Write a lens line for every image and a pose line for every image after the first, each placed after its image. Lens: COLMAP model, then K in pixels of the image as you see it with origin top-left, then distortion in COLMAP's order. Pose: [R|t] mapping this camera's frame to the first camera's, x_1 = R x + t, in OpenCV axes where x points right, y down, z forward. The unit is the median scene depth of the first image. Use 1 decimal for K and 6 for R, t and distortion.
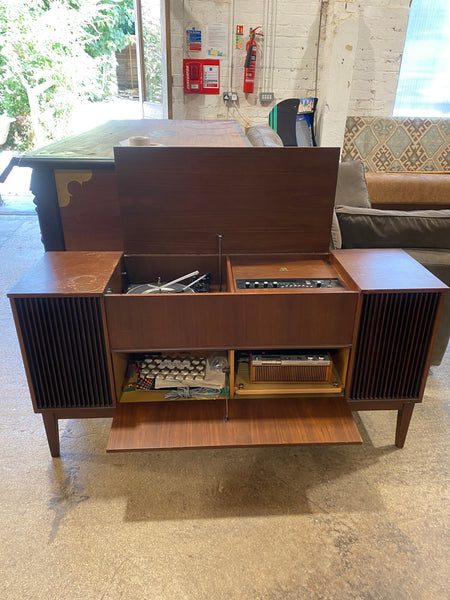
lens RADIAL K [[457.3, 0, 230.5], [0, 457.3, 300.2], [0, 0, 1]] dist [0.004928, -0.014276]
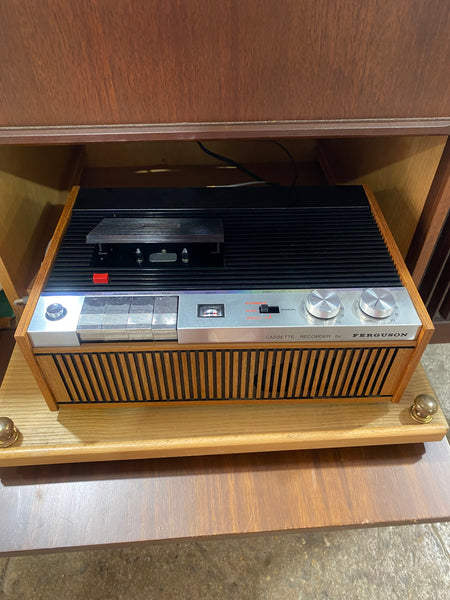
lens RADIAL K [[457.3, 0, 229.0], [0, 457.3, 298.3], [0, 0, 1]] dist [0.004928, -0.014276]
pose [[0.999626, -0.018548, 0.020092, 0.122655], [0.010547, 0.939451, 0.342522, 0.089982], [-0.025229, -0.342182, 0.939295, 0.663953]]
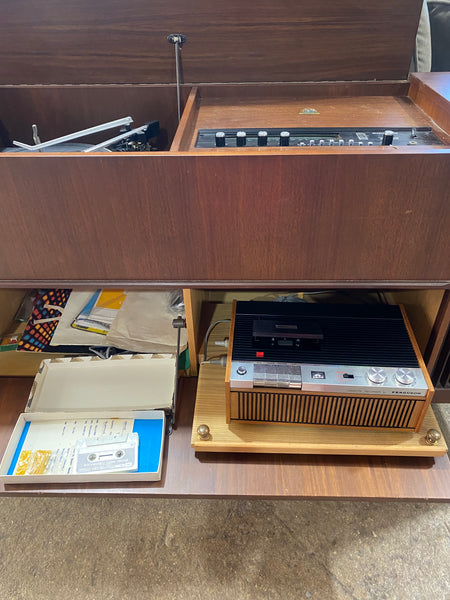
lens RADIAL K [[457.3, 0, 222.5], [0, 457.3, 294.6], [0, 0, 1]] dist [0.004928, -0.014276]
pose [[0.996267, 0.025303, -0.082537, 0.069808], [-0.006782, 0.976066, 0.217367, 0.014070], [0.086062, -0.215996, 0.972594, 0.482239]]
